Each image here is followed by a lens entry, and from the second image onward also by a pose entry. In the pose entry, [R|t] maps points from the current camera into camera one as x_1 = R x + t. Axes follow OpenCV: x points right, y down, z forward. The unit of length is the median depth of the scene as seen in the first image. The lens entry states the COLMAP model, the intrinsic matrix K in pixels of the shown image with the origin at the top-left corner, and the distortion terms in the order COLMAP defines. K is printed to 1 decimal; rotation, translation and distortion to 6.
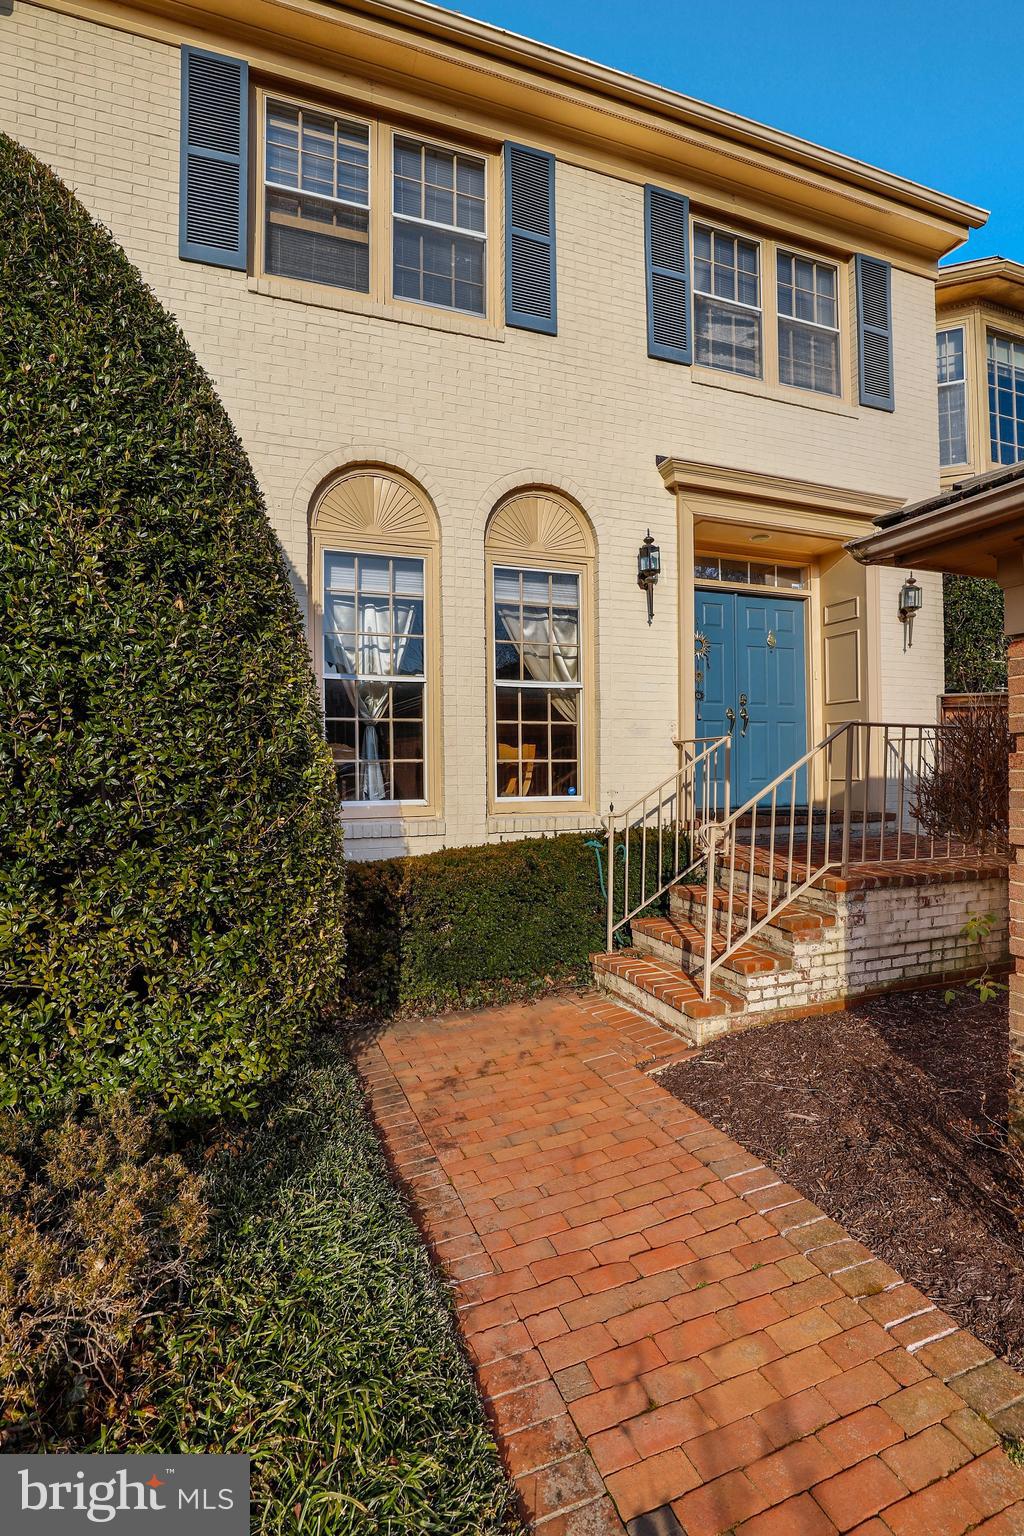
lens RADIAL K [[702.0, 0, 508.8], [0, 702.0, 763.7], [0, 0, 1]] dist [-0.029089, 0.001814]
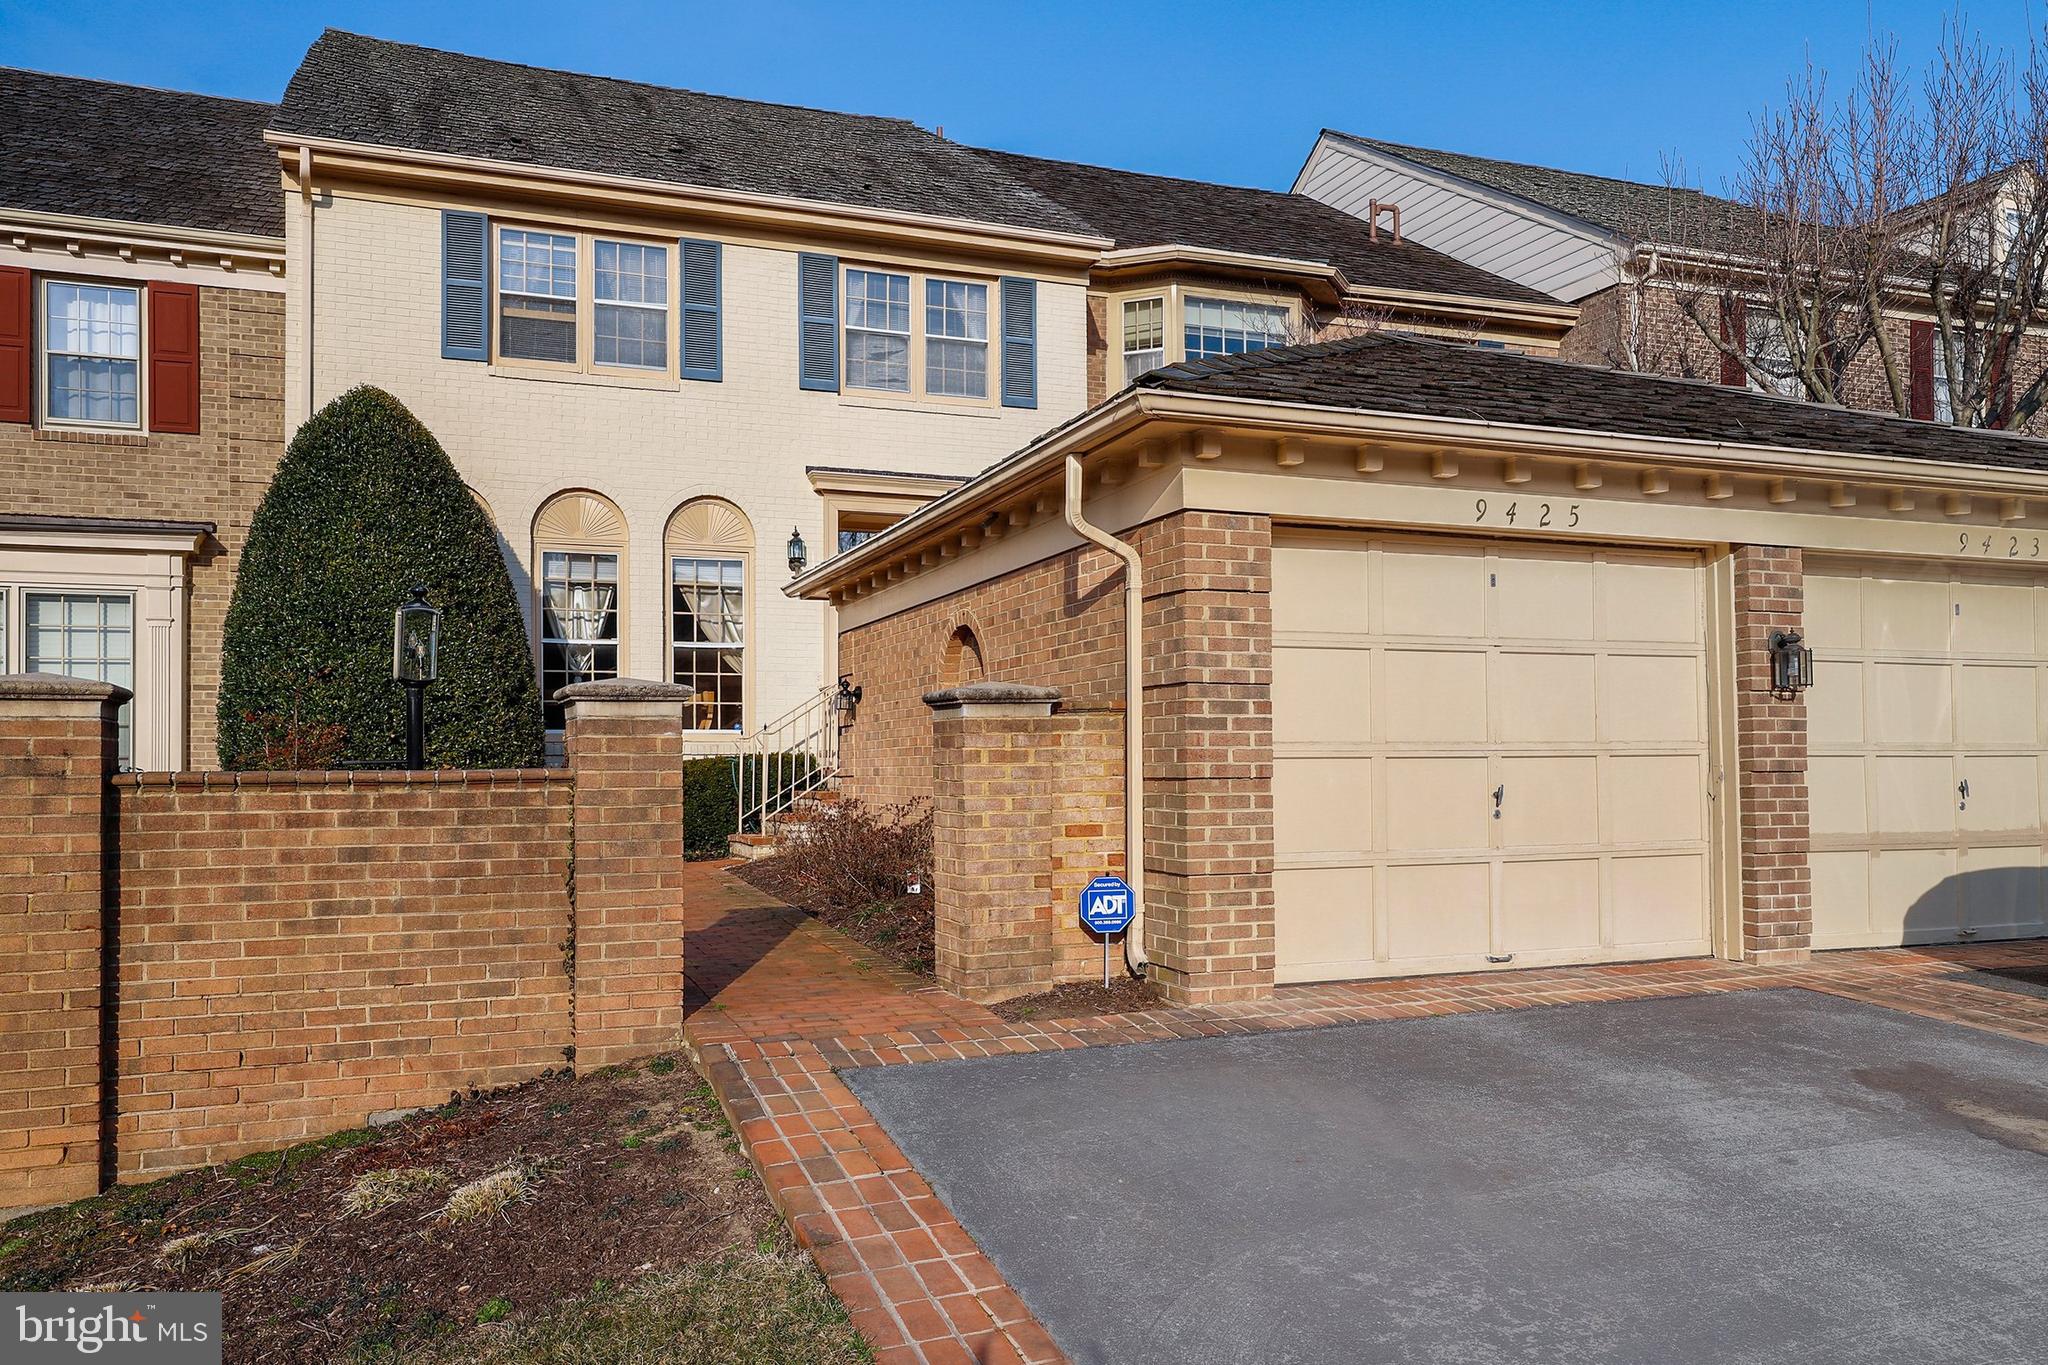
lens RADIAL K [[1510.7, 0, 1009.7], [0, 1510.7, 730.9], [0, 0, 1]] dist [0.018138, 0.005090]
pose [[0.999984, 0.001445, 0.005401, 0.625639], [-0.001313, 0.999699, -0.024483, 0.123671], [-0.005435, 0.024475, 0.999686, -1.939141]]
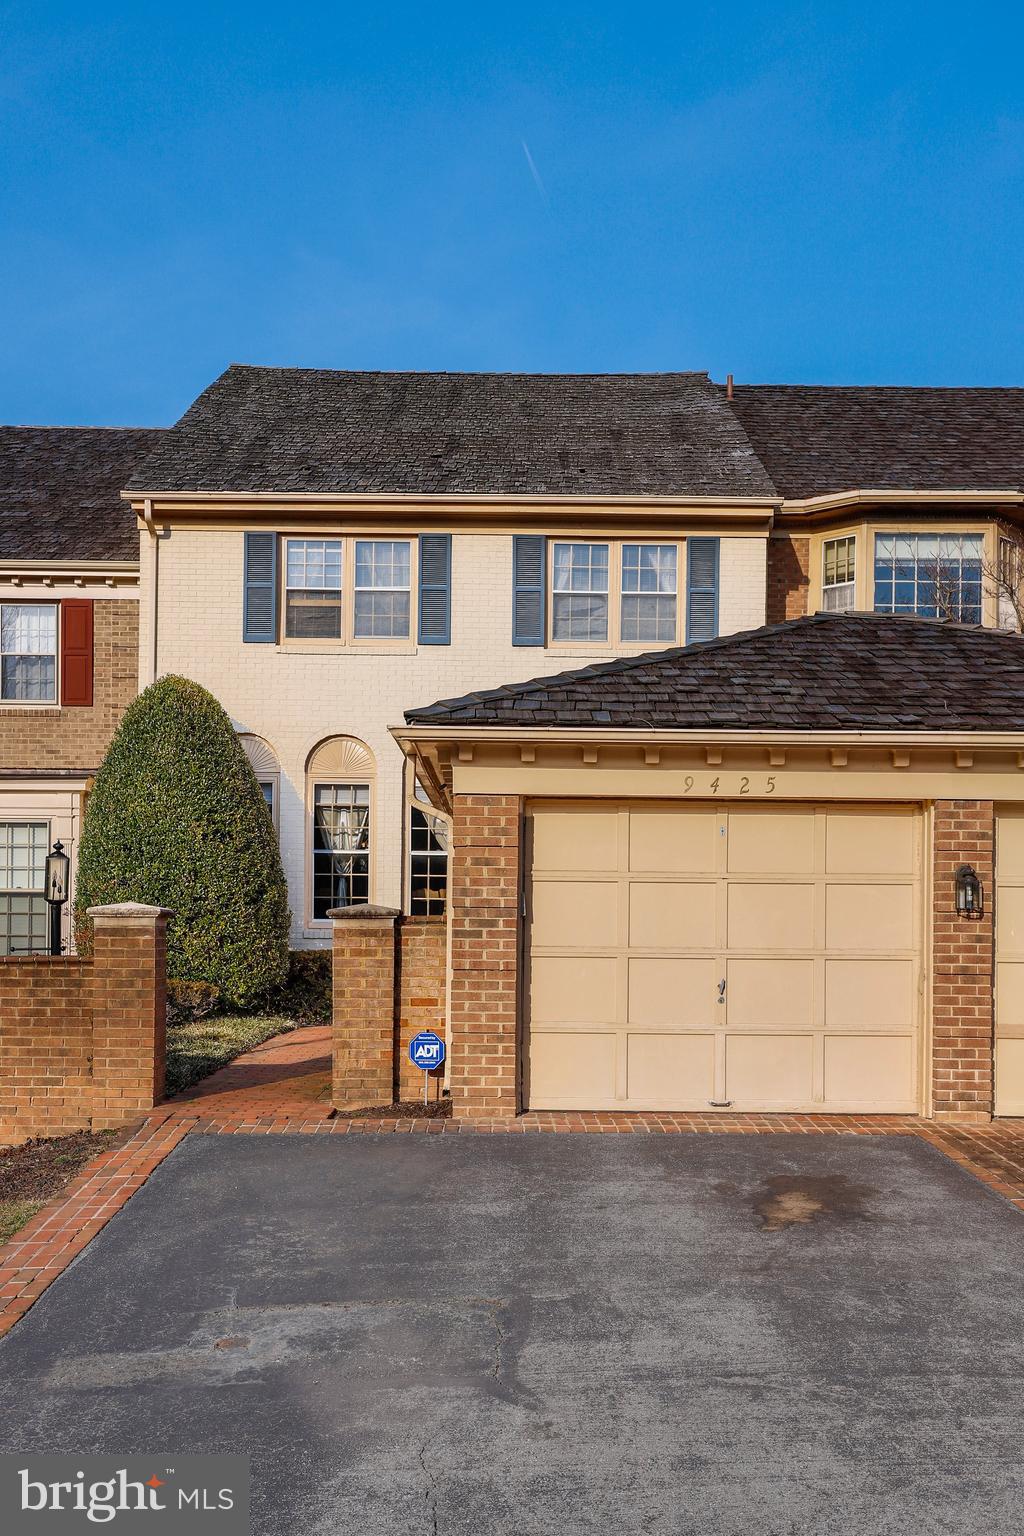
lens RADIAL K [[1569.7, 0, 517.5], [0, 1569.7, 923.8], [0, 0, 1]] dist [0.050623, 0.000000]
pose [[0.935956, 0.014221, -0.351829, 1.619844], [-0.018210, 0.999802, -0.008031, 0.086192], [0.351645, 0.013924, 0.936030, -2.567000]]
